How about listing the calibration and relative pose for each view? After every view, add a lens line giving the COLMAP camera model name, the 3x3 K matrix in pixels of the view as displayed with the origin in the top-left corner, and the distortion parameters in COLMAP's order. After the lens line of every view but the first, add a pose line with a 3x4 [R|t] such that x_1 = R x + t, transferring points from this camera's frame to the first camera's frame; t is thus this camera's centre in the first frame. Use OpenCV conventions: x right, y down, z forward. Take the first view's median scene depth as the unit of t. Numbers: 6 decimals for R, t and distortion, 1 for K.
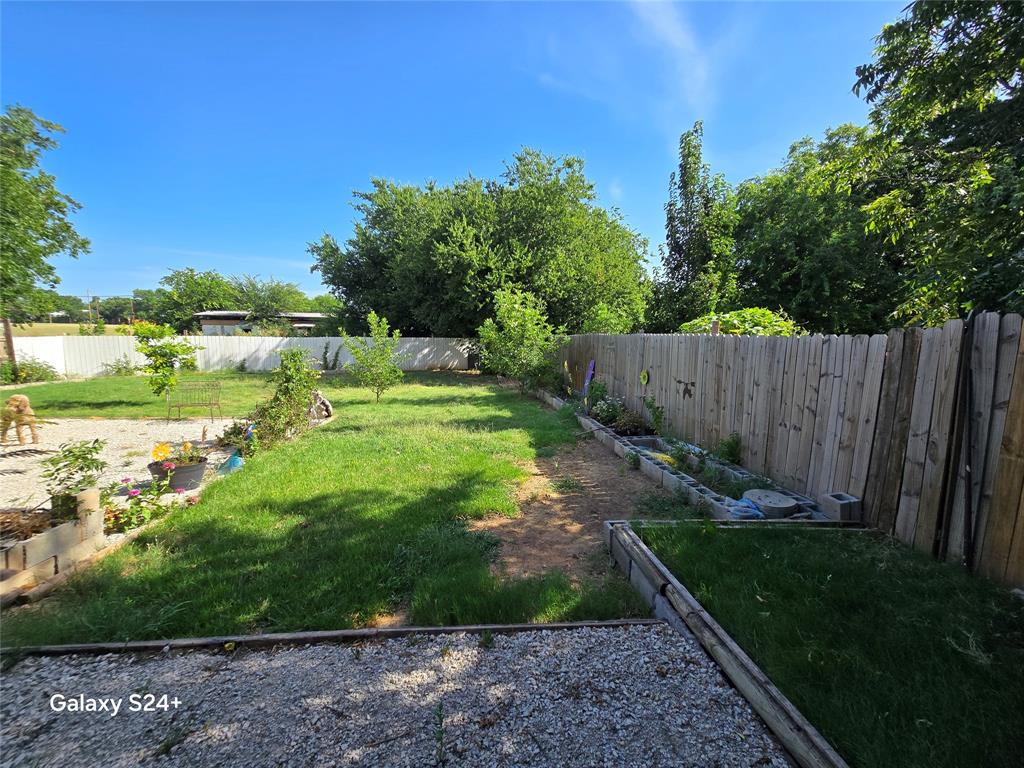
lens RADIAL K [[417.7, 0, 512.4], [0, 417.7, 383.7], [0, 0, 1]] dist [-0.000238, -0.000012]
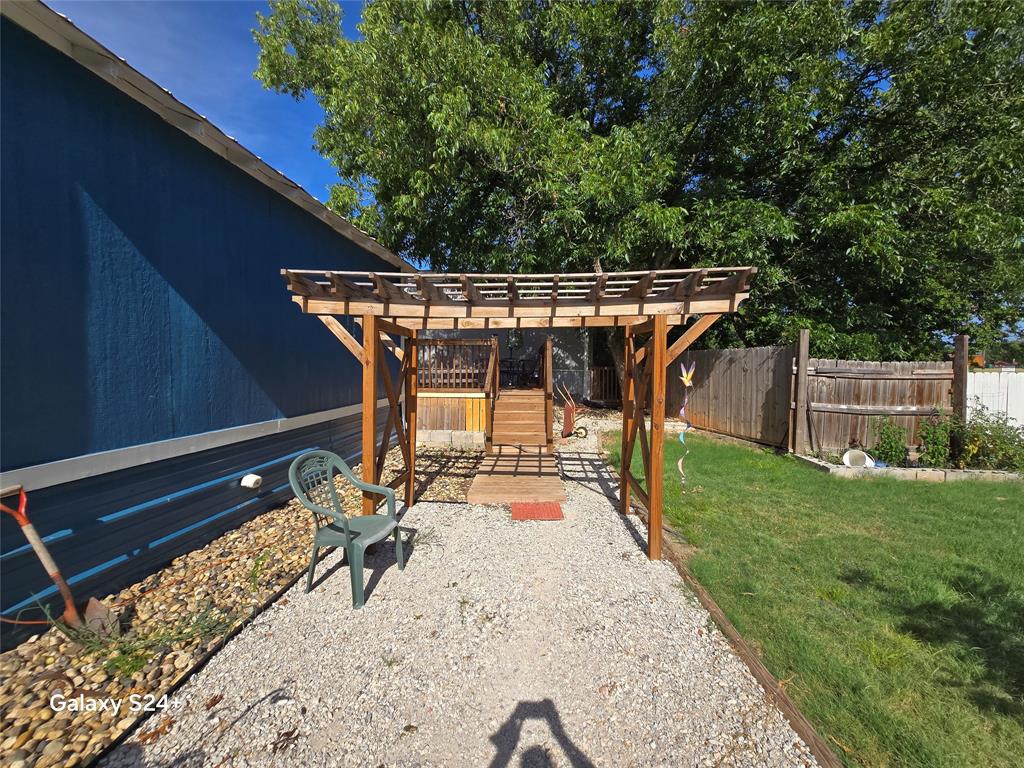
lens RADIAL K [[417.7, 0, 512.8], [0, 417.7, 382.3], [0, 0, 1]] dist [-0.000238, -0.000012]
pose [[-0.117915, 0.028141, -0.992625, -0.637140], [-0.147469, 0.988018, 0.045528, -0.041322], [0.982013, 0.151750, -0.112352, 0.524131]]
